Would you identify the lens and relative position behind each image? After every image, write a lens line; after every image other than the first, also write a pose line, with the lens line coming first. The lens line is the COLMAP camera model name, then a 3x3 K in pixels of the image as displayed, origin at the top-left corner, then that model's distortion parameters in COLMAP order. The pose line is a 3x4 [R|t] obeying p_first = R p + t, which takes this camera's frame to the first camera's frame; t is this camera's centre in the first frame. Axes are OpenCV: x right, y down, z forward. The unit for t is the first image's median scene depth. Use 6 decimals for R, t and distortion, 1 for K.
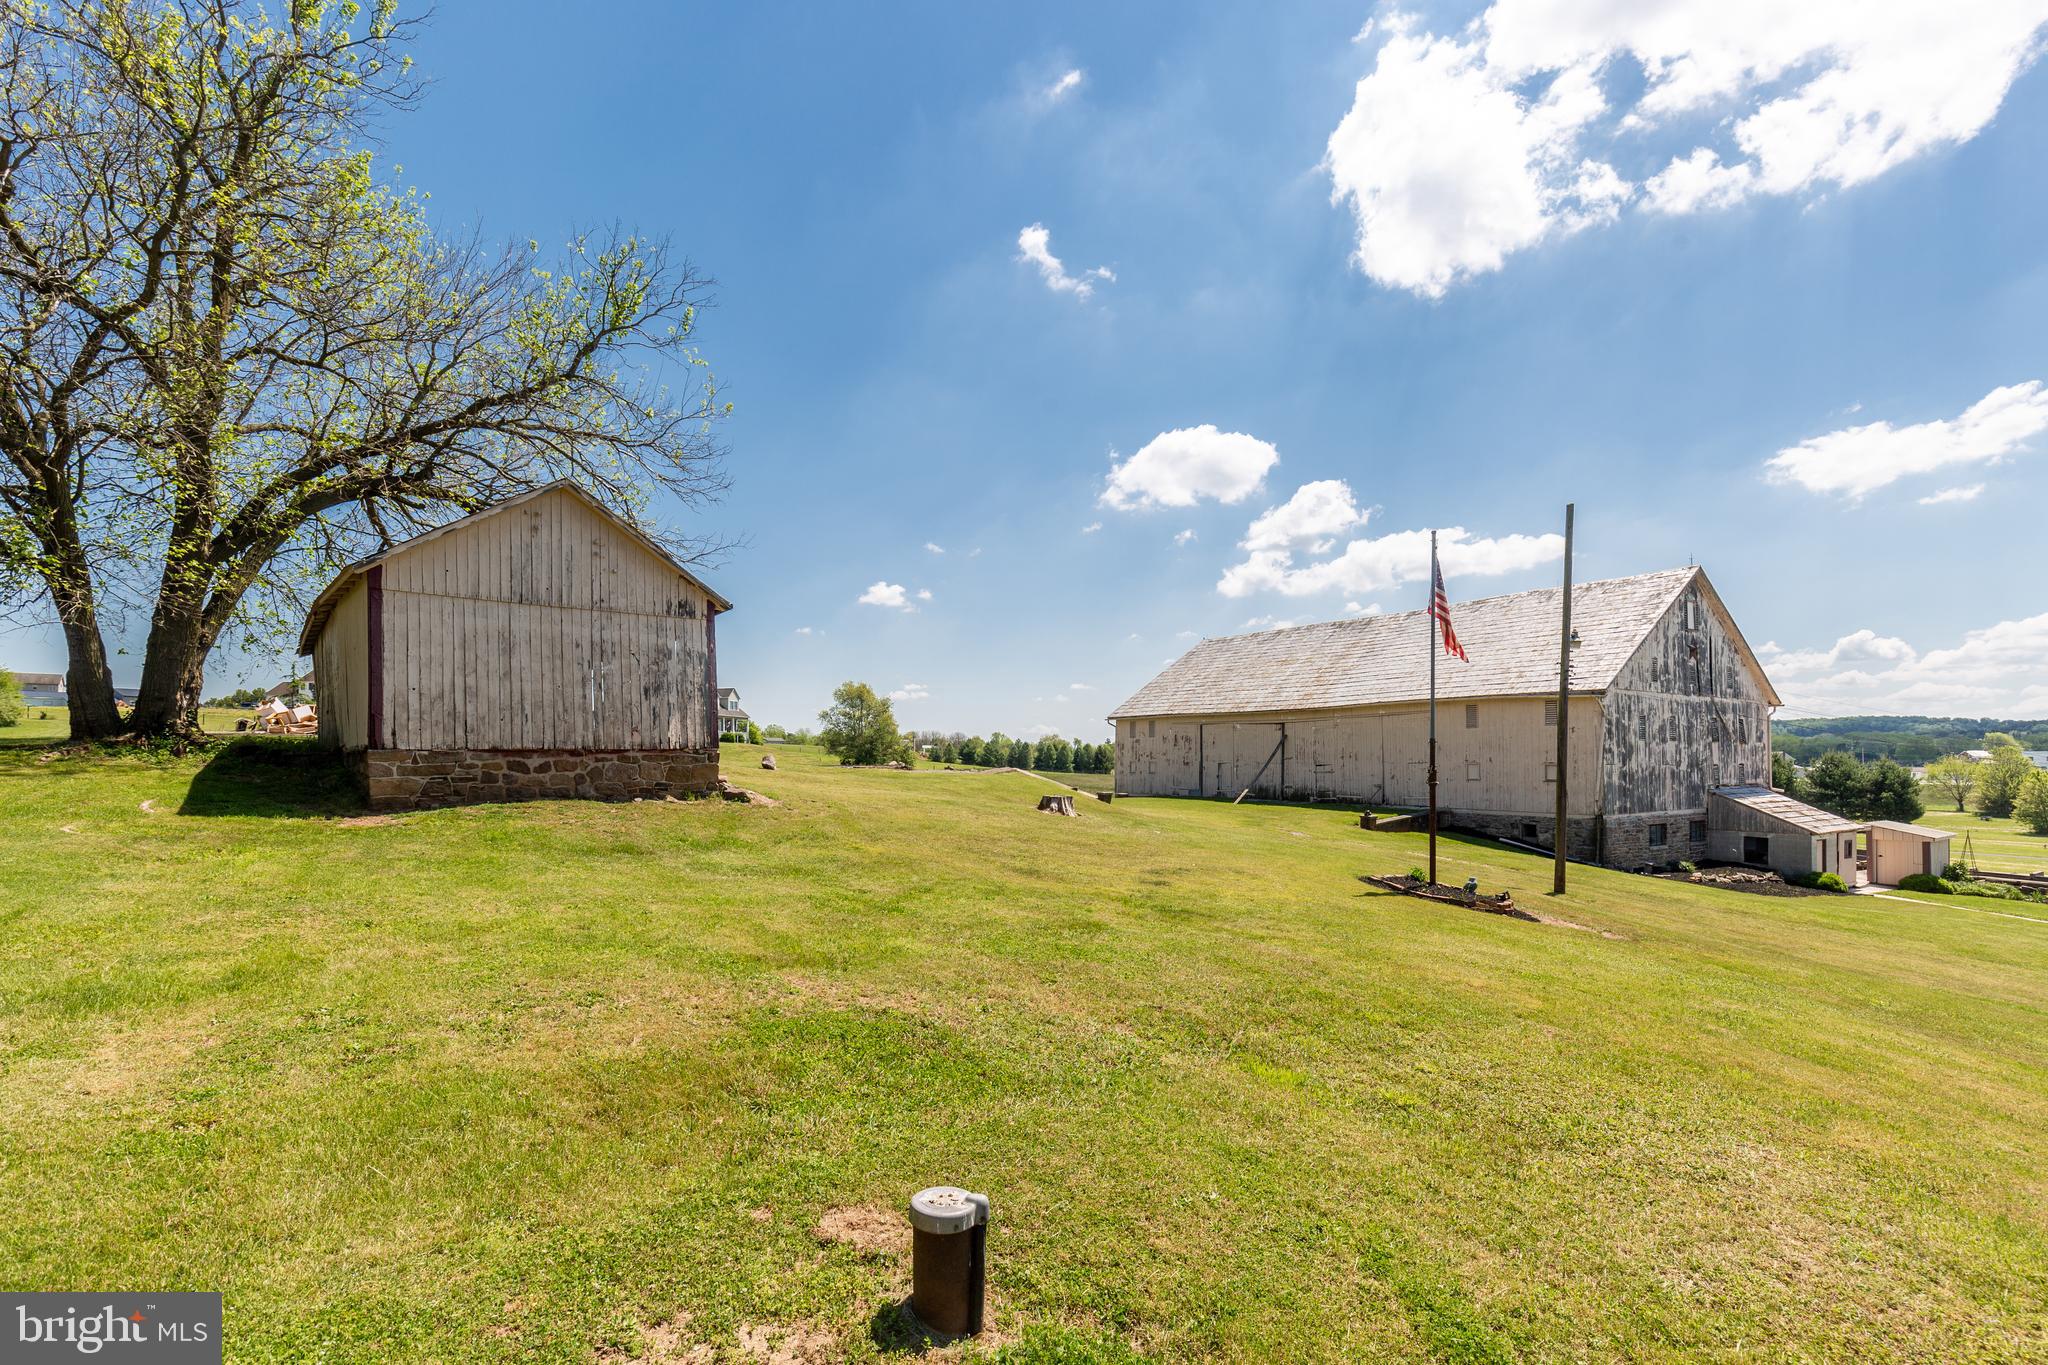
lens RADIAL K [[925.6, 0, 1028.6], [0, 925.6, 692.0], [0, 0, 1]] dist [0.001978, 0.000409]
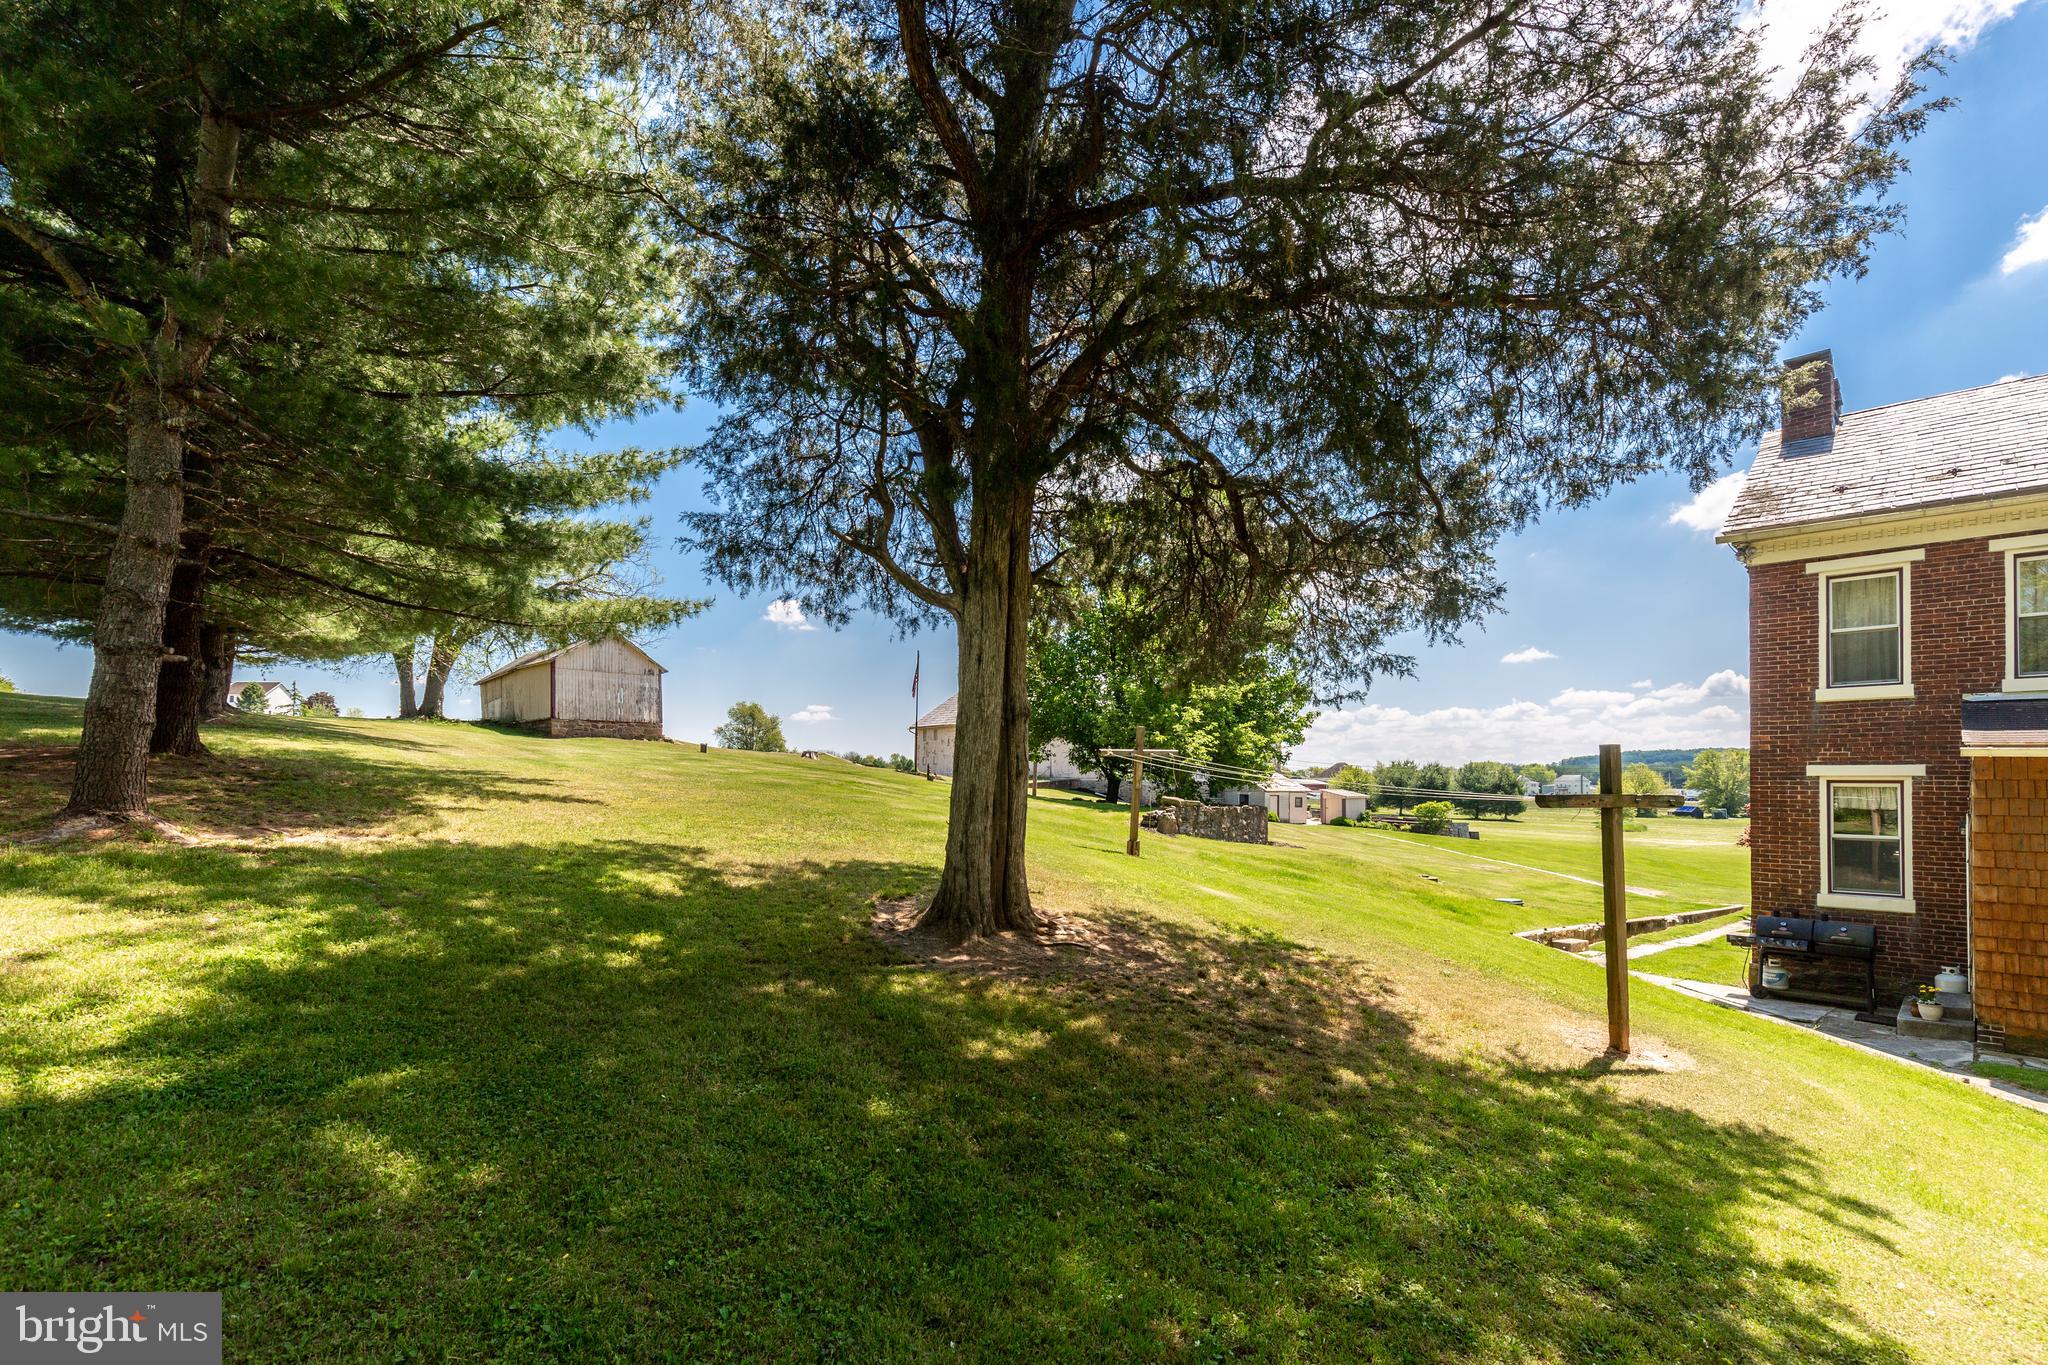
lens RADIAL K [[930.4, 0, 1023.4], [0, 930.4, 753.2], [0, 0, 1]] dist [-0.003722, 0.000390]
pose [[0.995275, 0.009996, 0.096577, 0.431580], [-0.014031, 0.999053, 0.041192, 0.020198], [-0.096074, -0.042352, 0.994473, -1.714311]]
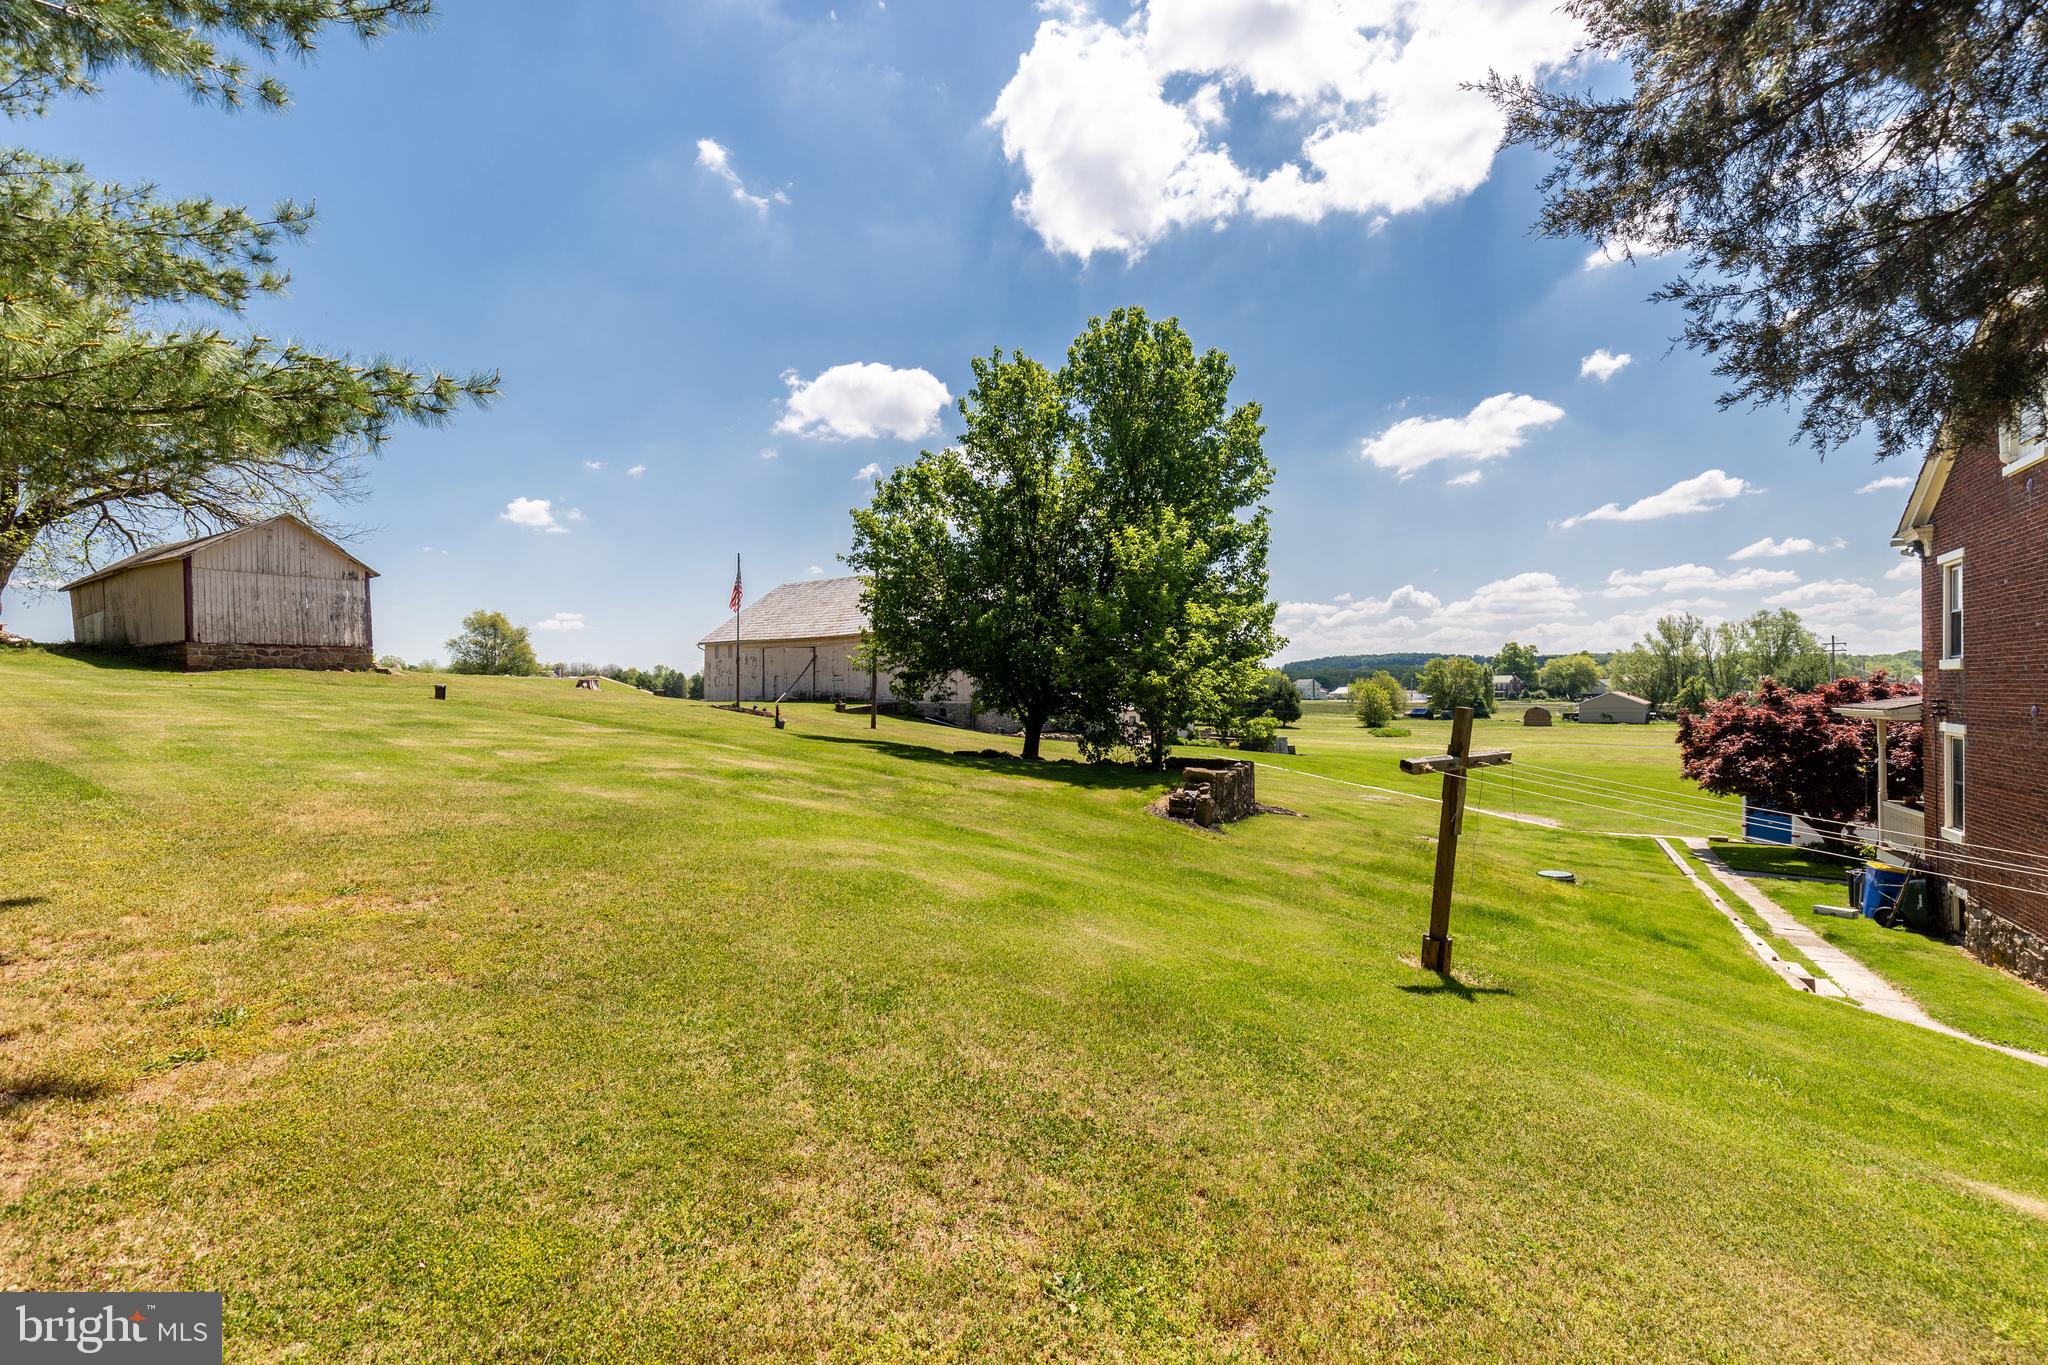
lens RADIAL K [[935.3, 0, 1018.2], [0, 935.3, 674.1], [0, 0, 1]] dist [0.001204, 0.000335]
pose [[0.947490, -0.001222, 0.319783, 0.307261], [-0.015365, 0.998664, 0.049342, -0.000065], [-0.319416, -0.051665, 0.946205, -1.234532]]
